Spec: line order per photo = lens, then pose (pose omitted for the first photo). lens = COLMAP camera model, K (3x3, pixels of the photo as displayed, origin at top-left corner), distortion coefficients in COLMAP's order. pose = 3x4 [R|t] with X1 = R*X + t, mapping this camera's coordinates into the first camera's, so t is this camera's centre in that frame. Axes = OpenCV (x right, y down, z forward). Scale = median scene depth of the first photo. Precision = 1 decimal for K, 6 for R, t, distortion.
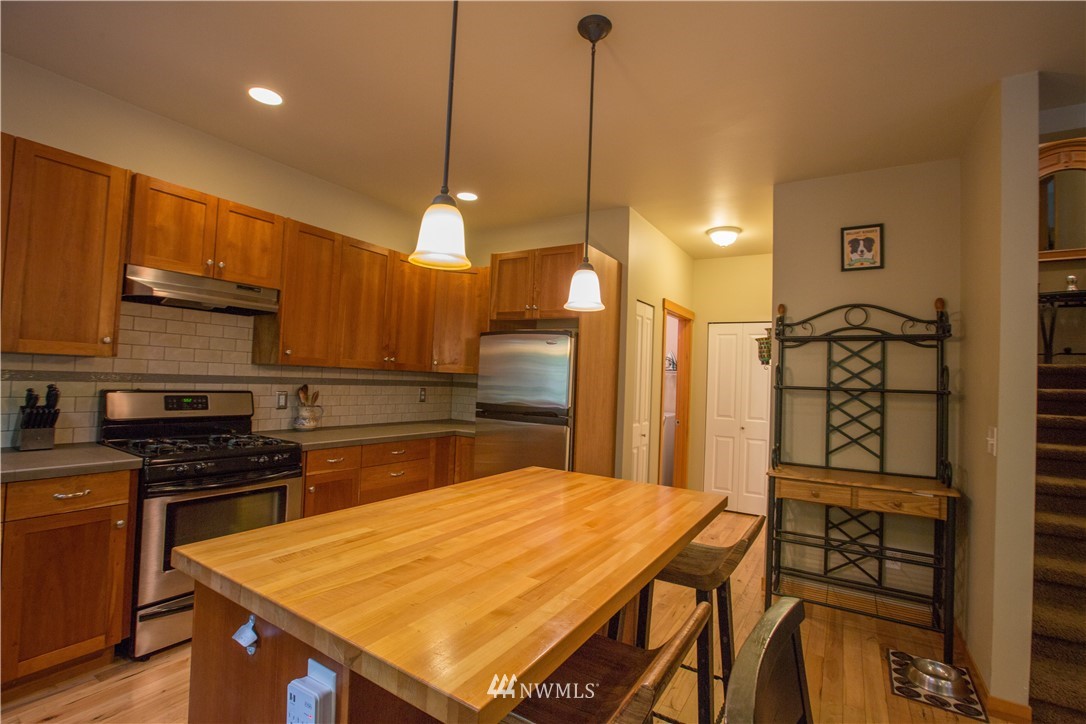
lens RADIAL K [[509.8, 0, 540.0], [0, 509.8, 361.5], [0, 0, 1]] dist [0.000478, 0.003182]
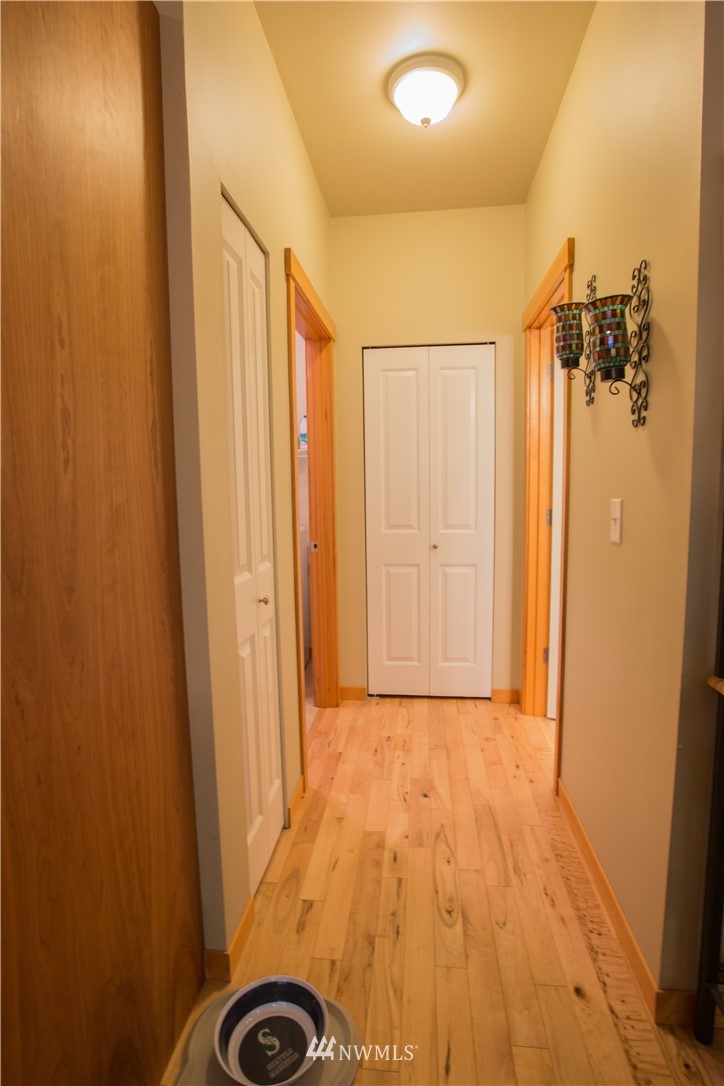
lens RADIAL K [[509.8, 0, 361.5], [0, 509.8, 538.0], [0, 0, 1]] dist [0.000478, 0.003182]
pose [[0.893237, -0.098582, 0.438645, 0.103783], [0.037773, 0.988670, 0.145276, 0.044924], [-0.447997, -0.113197, 0.886840, 0.619330]]
